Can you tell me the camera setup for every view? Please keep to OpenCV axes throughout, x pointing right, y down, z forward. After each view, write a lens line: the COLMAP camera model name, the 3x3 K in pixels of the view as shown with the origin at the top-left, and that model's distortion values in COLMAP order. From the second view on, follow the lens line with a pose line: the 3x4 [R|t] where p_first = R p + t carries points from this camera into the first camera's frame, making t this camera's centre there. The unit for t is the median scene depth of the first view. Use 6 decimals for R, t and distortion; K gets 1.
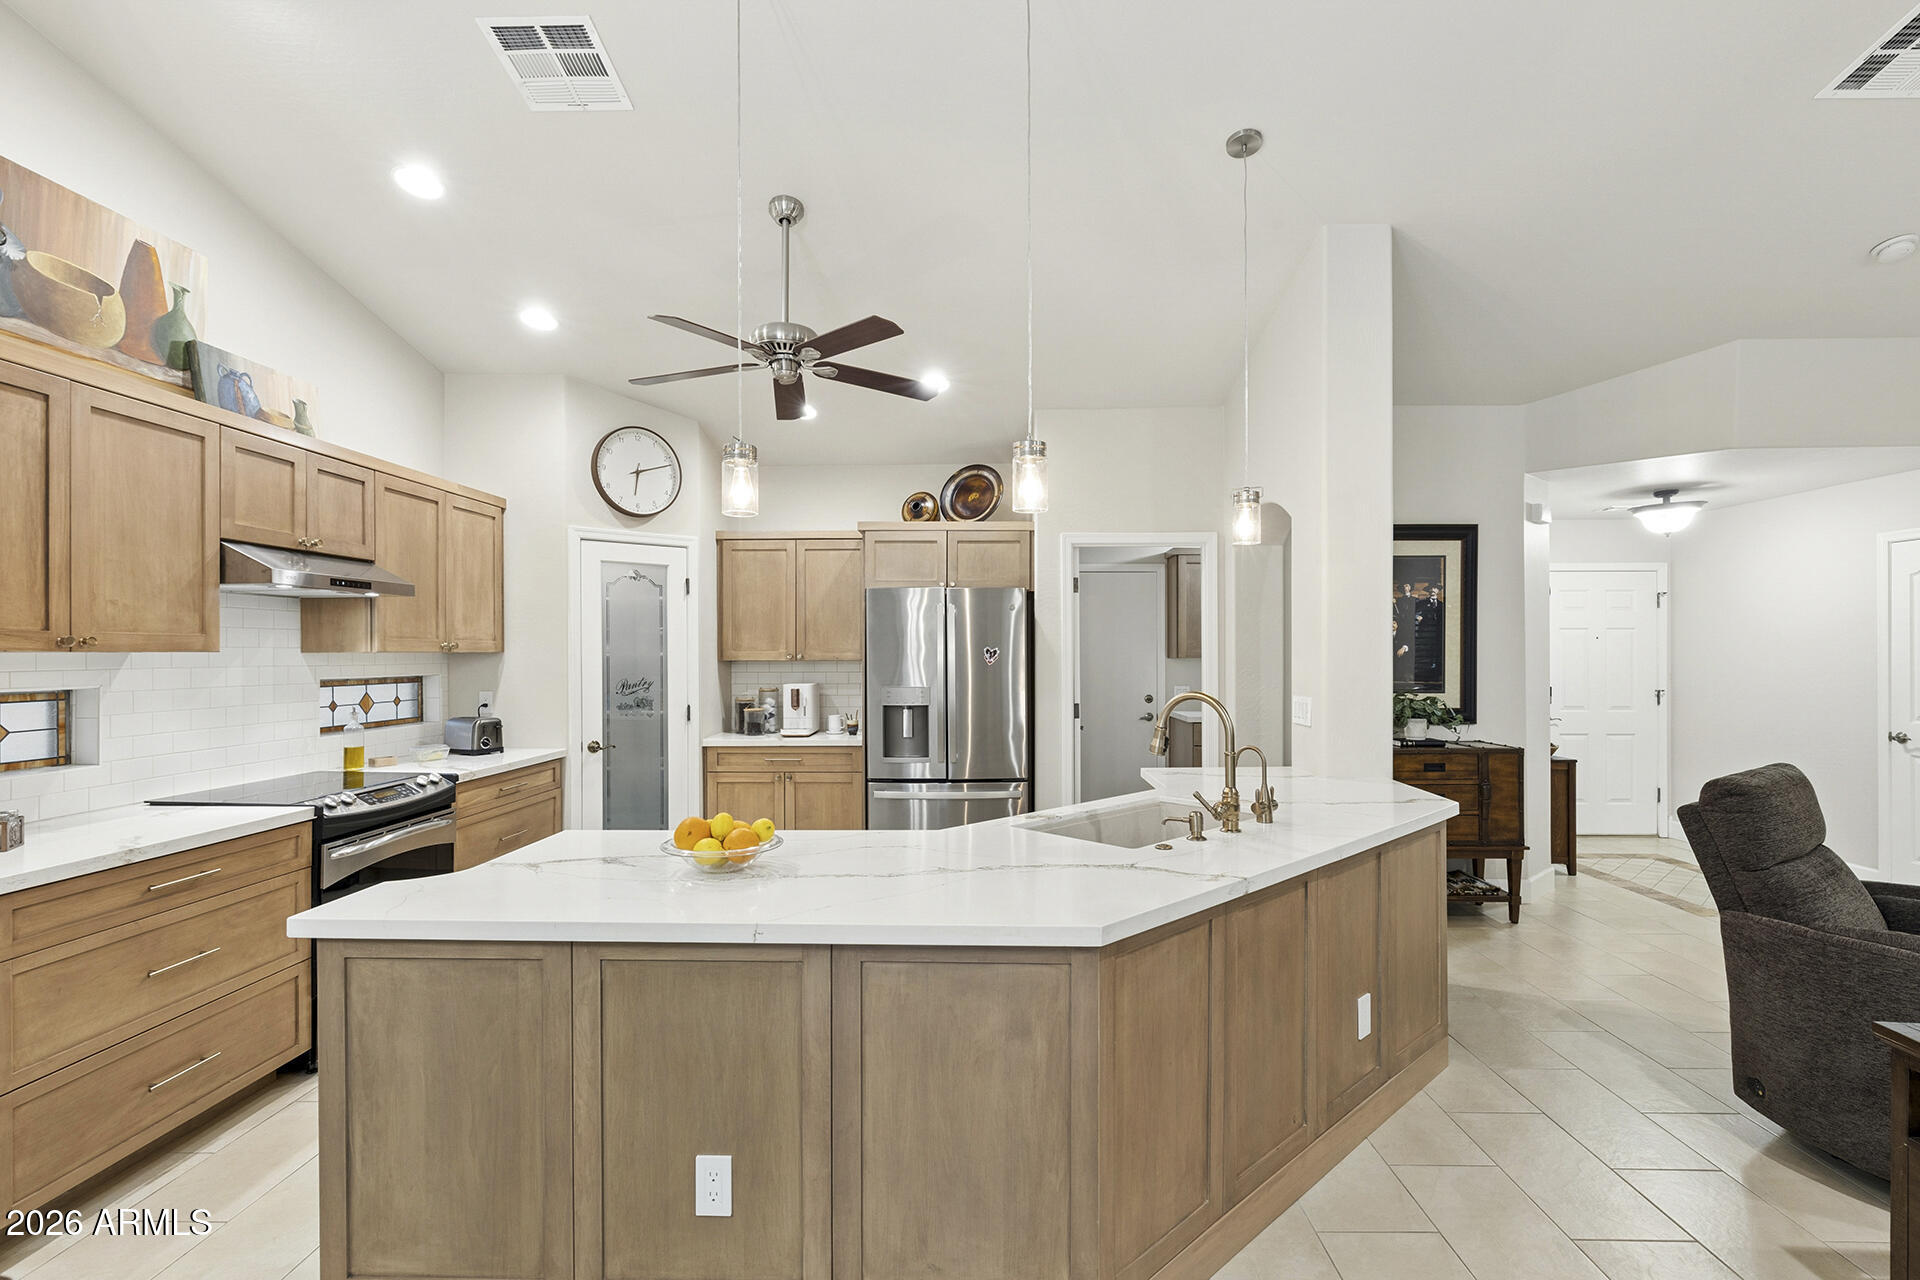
lens RADIAL K [[901.0, 0, 959.4], [0, 901.0, 649.3], [0, 0, 1]] dist [0.004258, 0.000407]
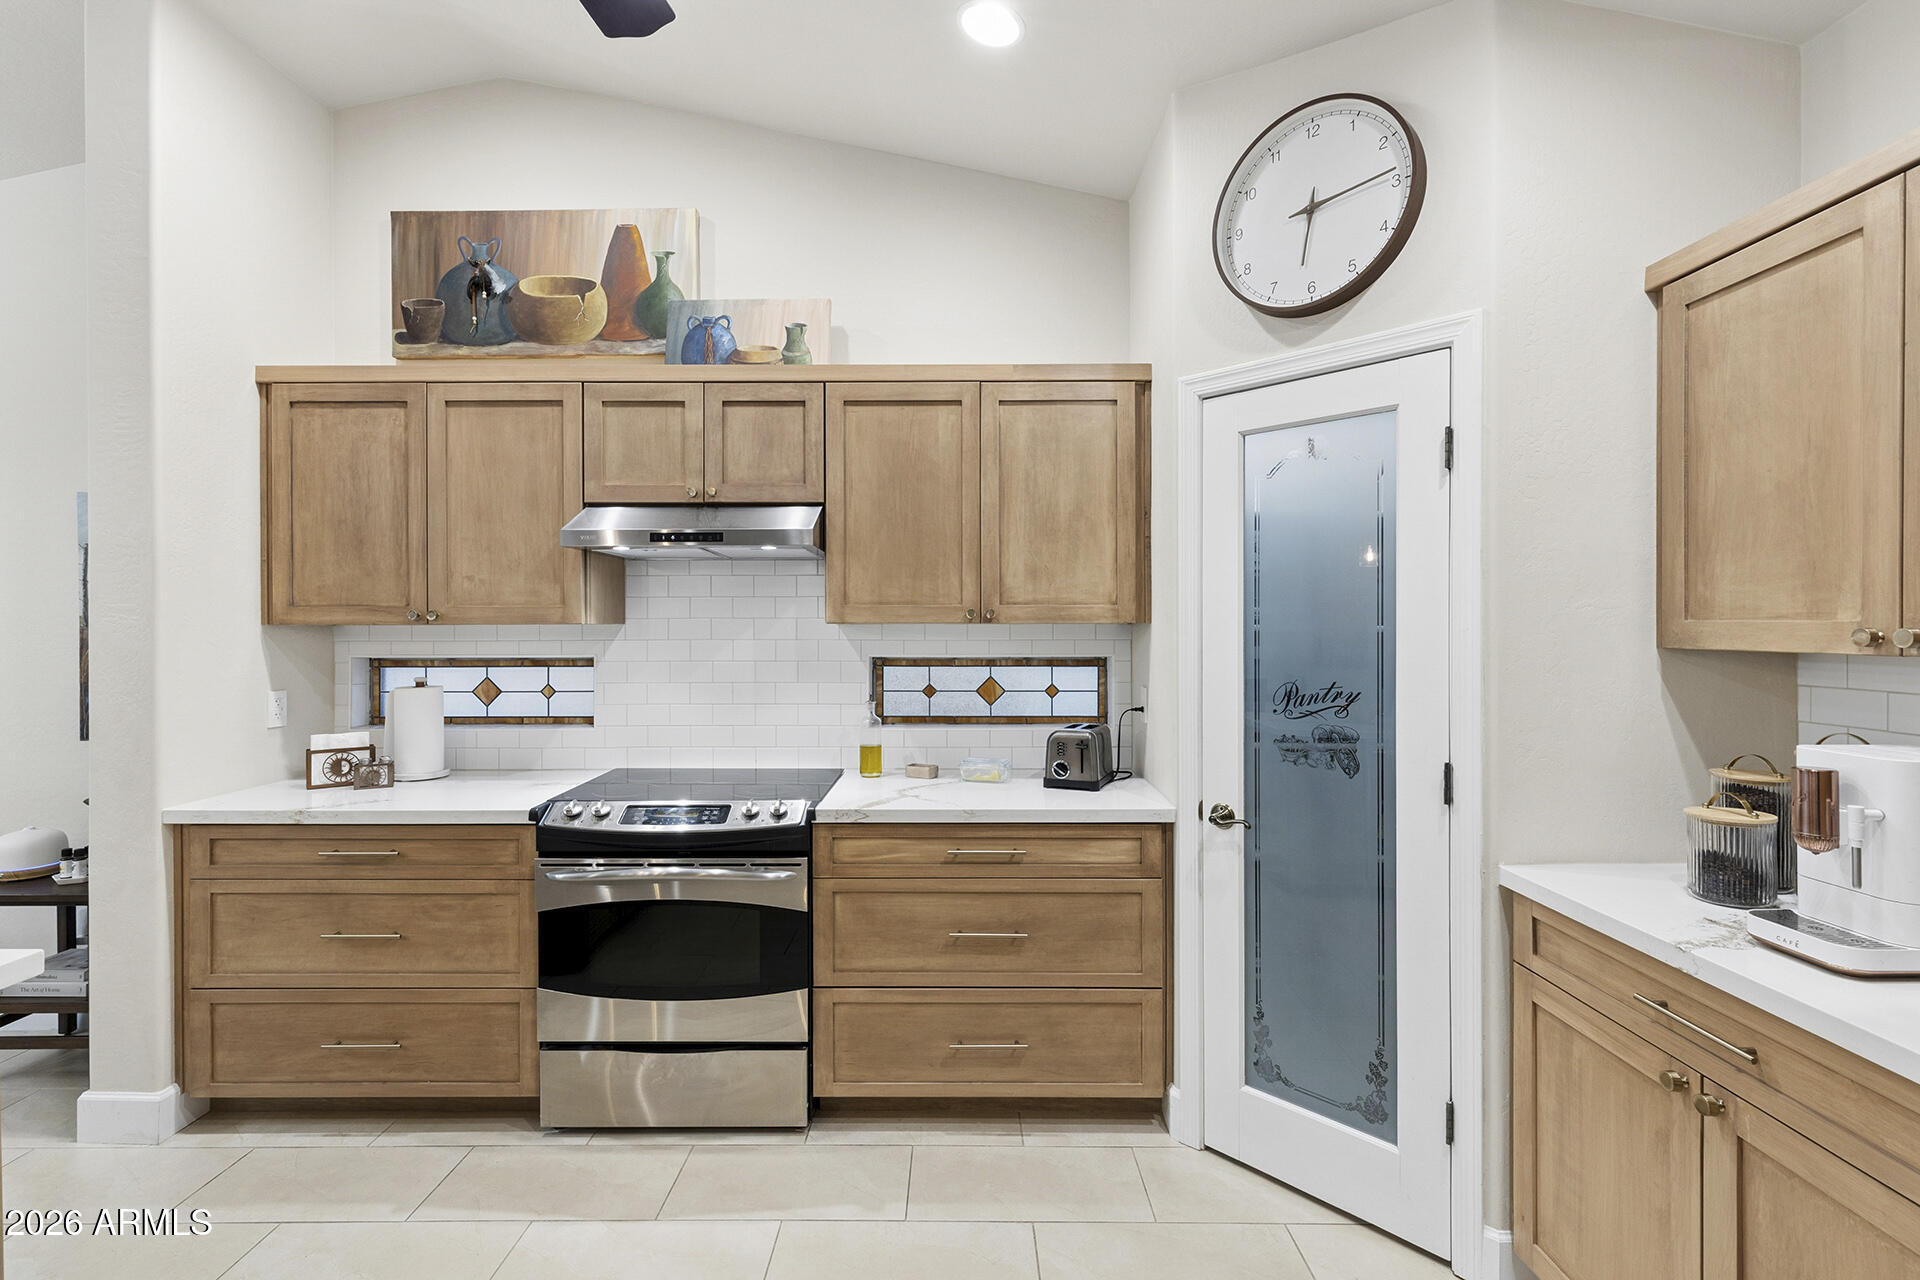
lens RADIAL K [[857.0, 0, 959.7], [0, 857.0, 630.3], [0, 0, 1]] dist [0.006843, -0.000101]
pose [[0.032189, 0.009649, -0.999435, 0.088301], [0.005326, 0.999938, 0.009826, 0.002544], [0.999468, -0.005639, 0.032135, 1.325949]]
